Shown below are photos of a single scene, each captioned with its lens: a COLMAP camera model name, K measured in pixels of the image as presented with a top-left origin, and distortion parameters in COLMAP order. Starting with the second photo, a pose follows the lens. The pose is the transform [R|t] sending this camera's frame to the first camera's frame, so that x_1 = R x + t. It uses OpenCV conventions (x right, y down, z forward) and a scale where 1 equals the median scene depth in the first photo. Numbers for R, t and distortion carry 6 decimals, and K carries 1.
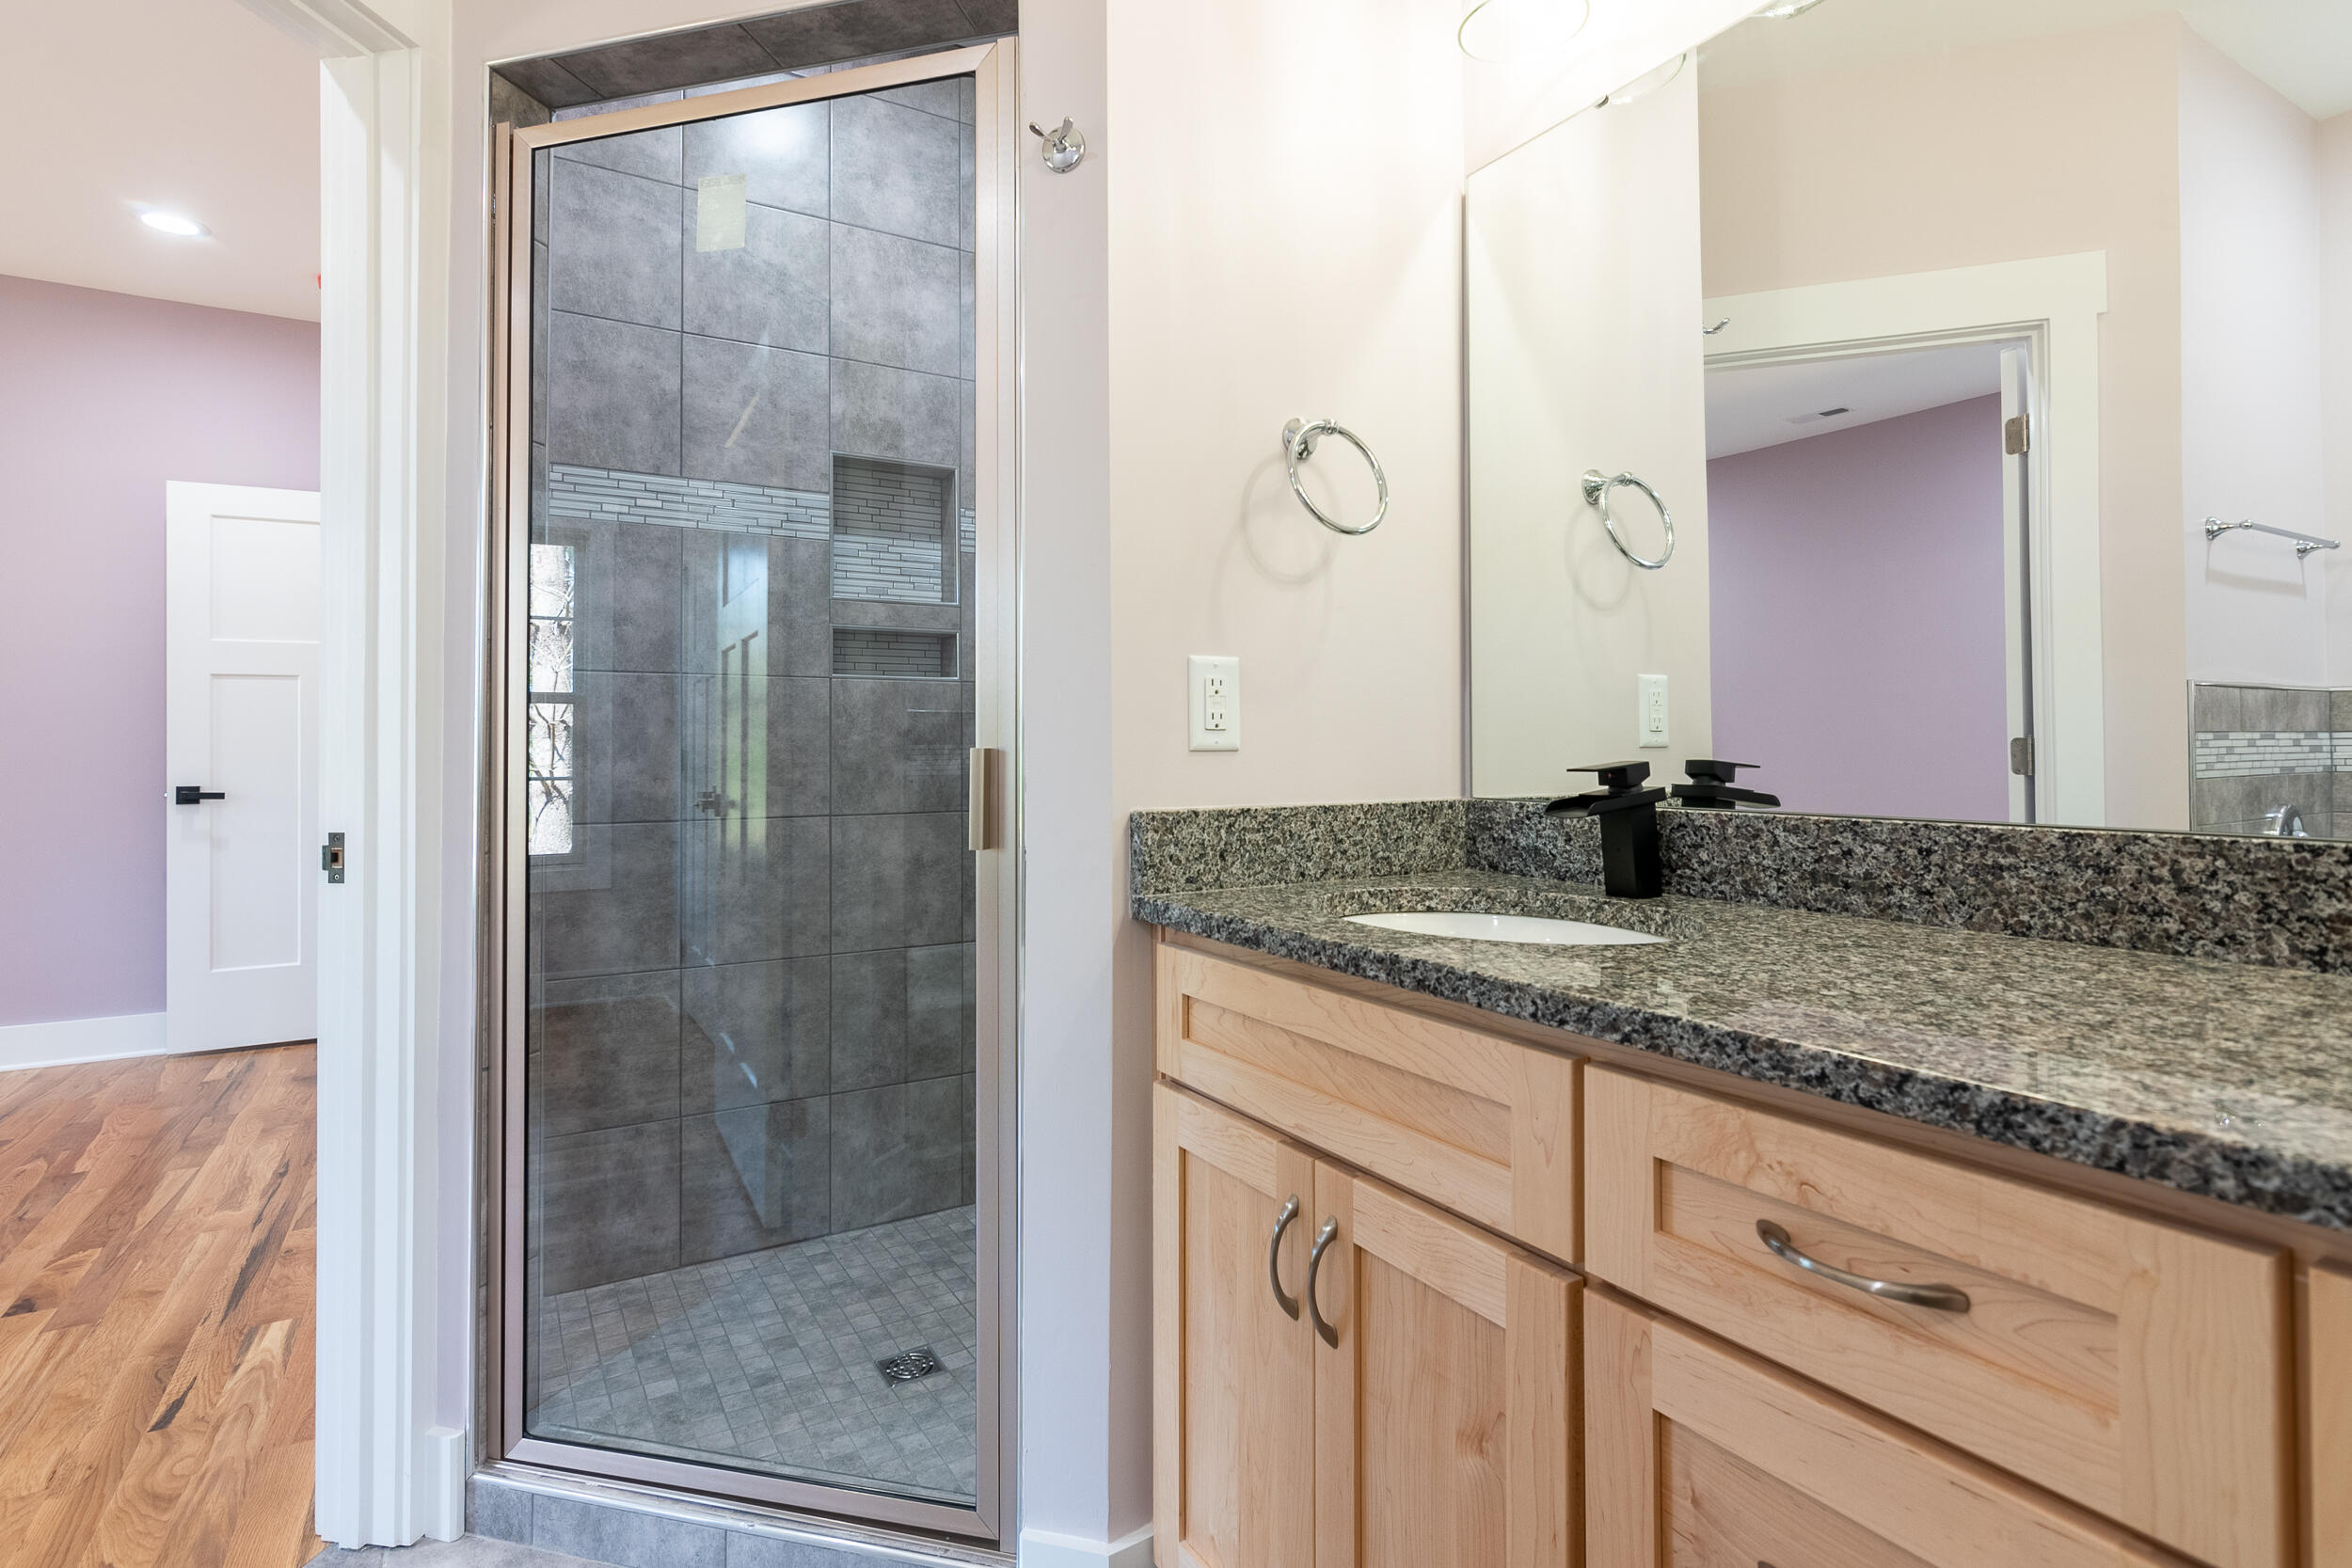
lens RADIAL K [[1147.6, 0, 1167.3], [0, 1147.6, 739.0], [0, 0, 1]] dist [-0.001148, -0.000291]
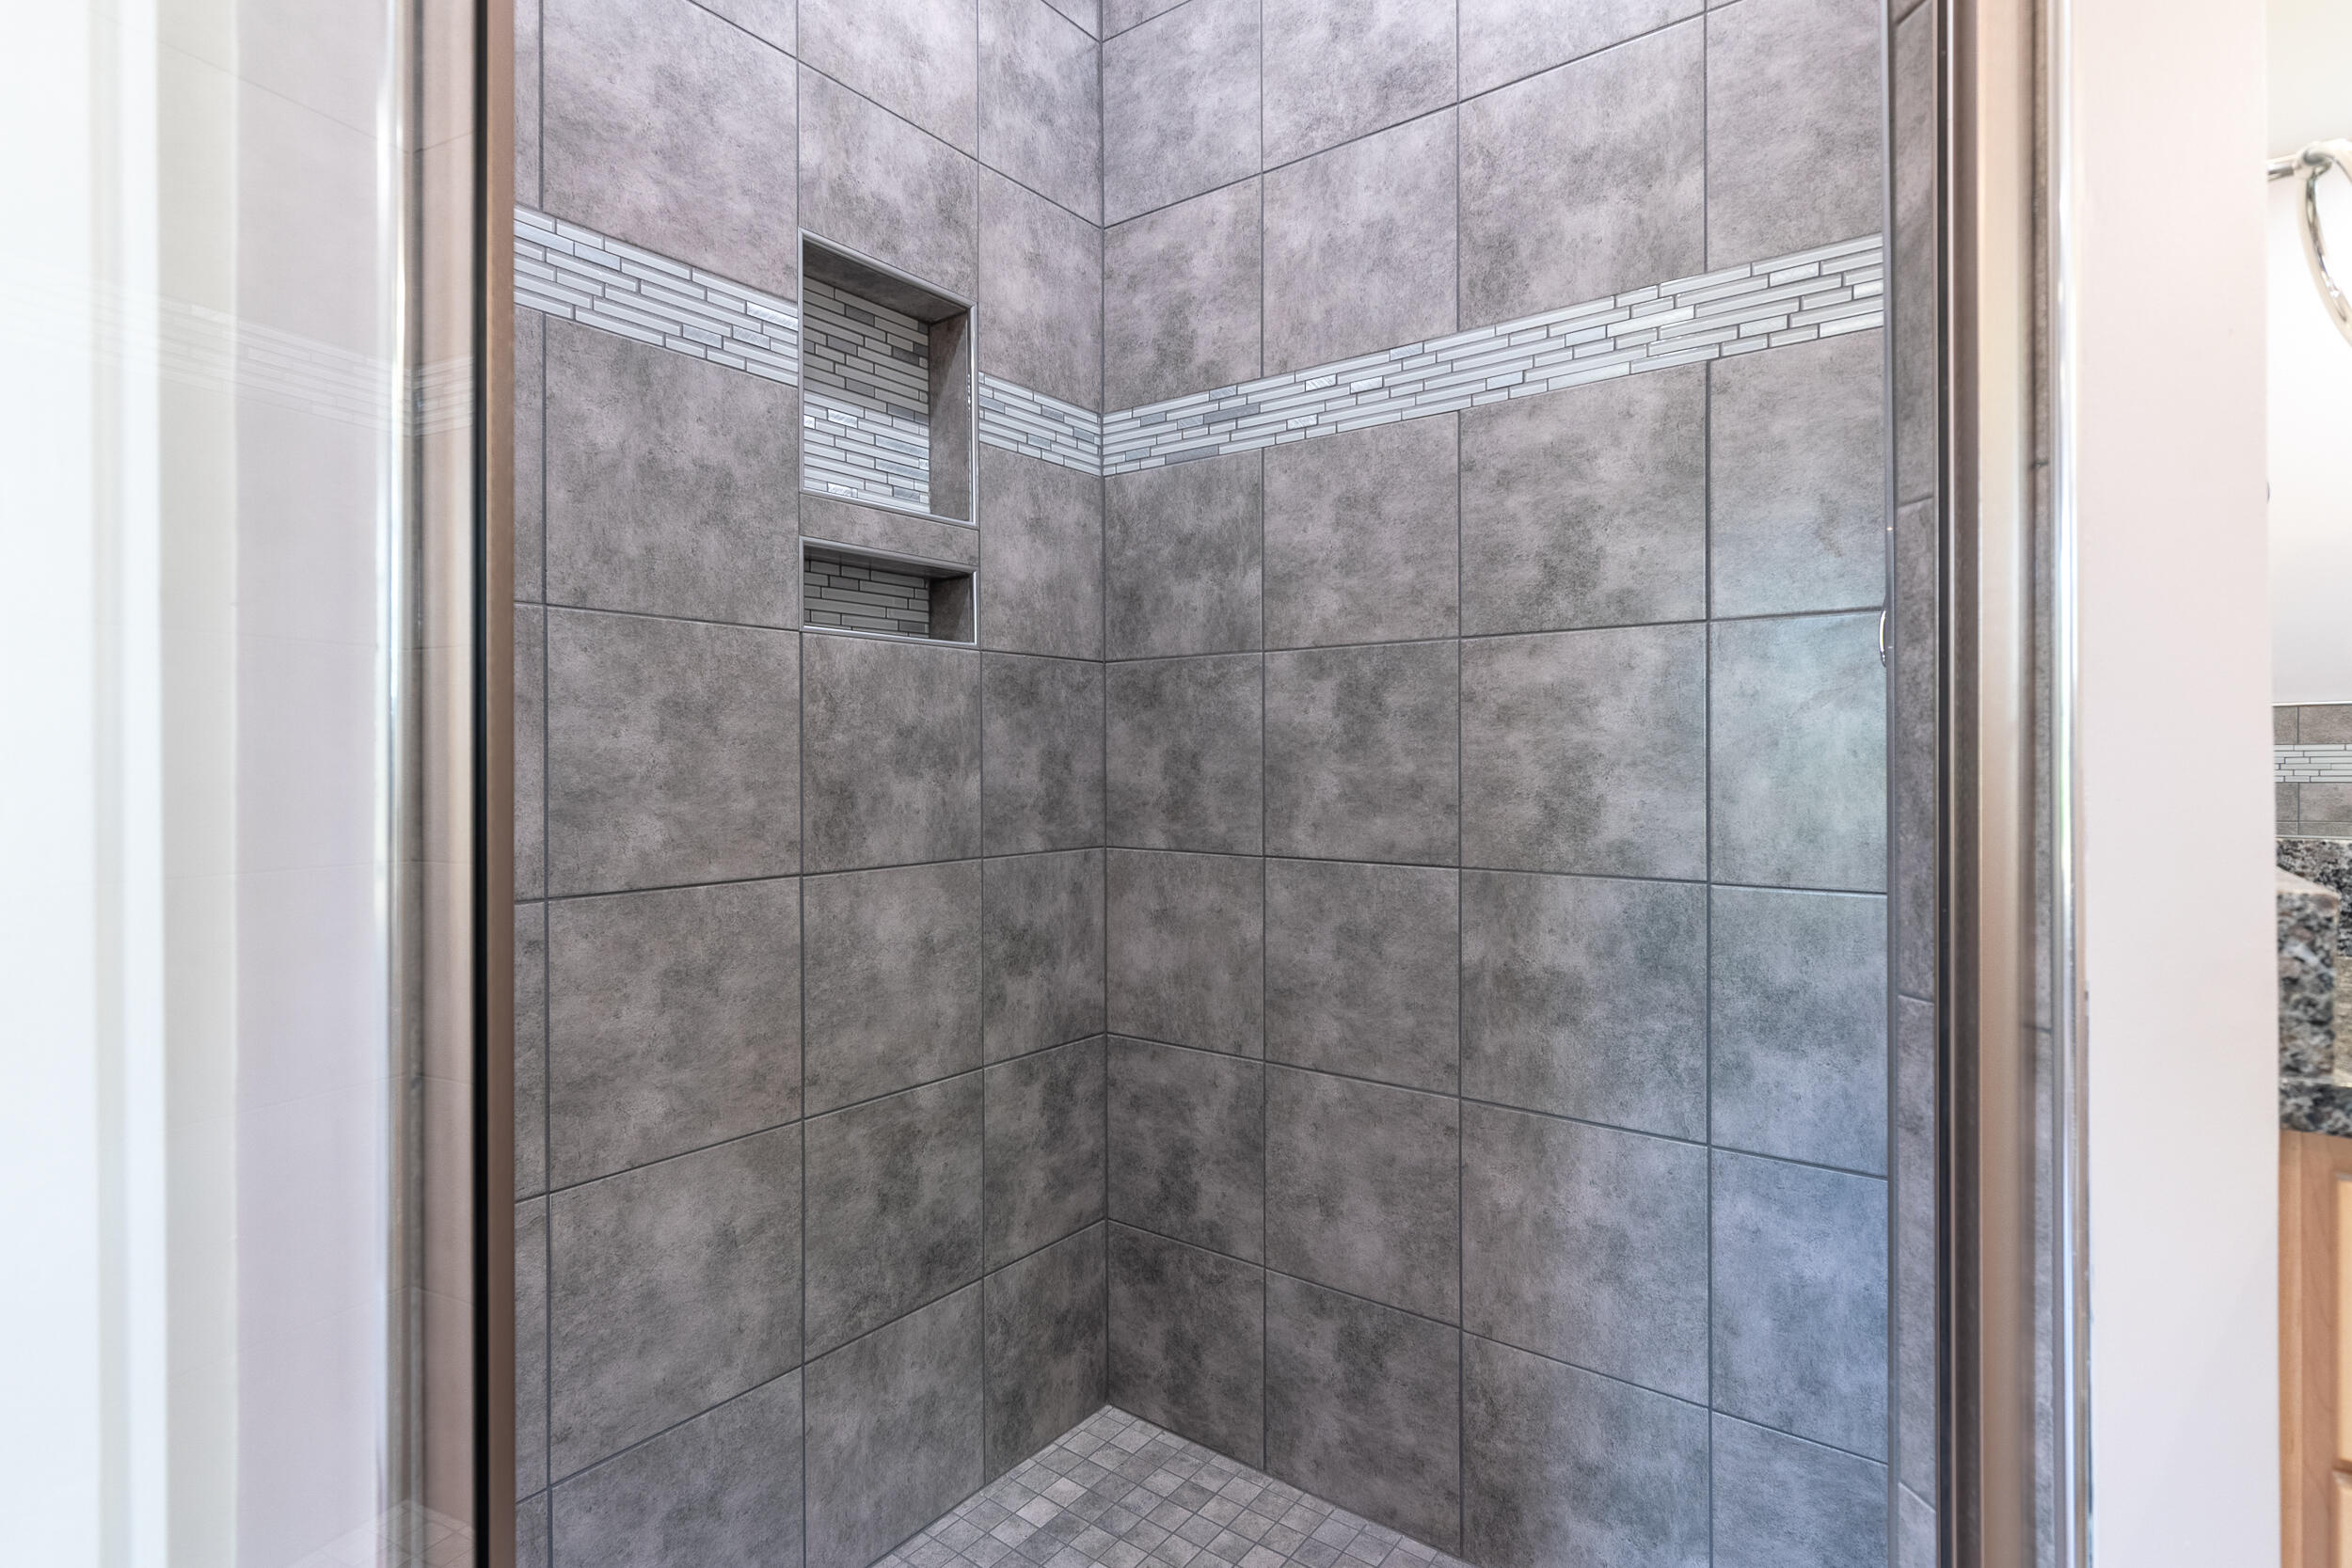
lens RADIAL K [[1147.6, 0, 1176.8], [0, 1147.6, 767.7], [0, 0, 1]] dist [-0.001148, -0.000291]
pose [[0.920393, -0.003147, 0.390983, -0.340157], [-0.000538, 0.999956, 0.009315, 0.008305], [-0.390995, -0.008784, 0.920351, 0.401618]]
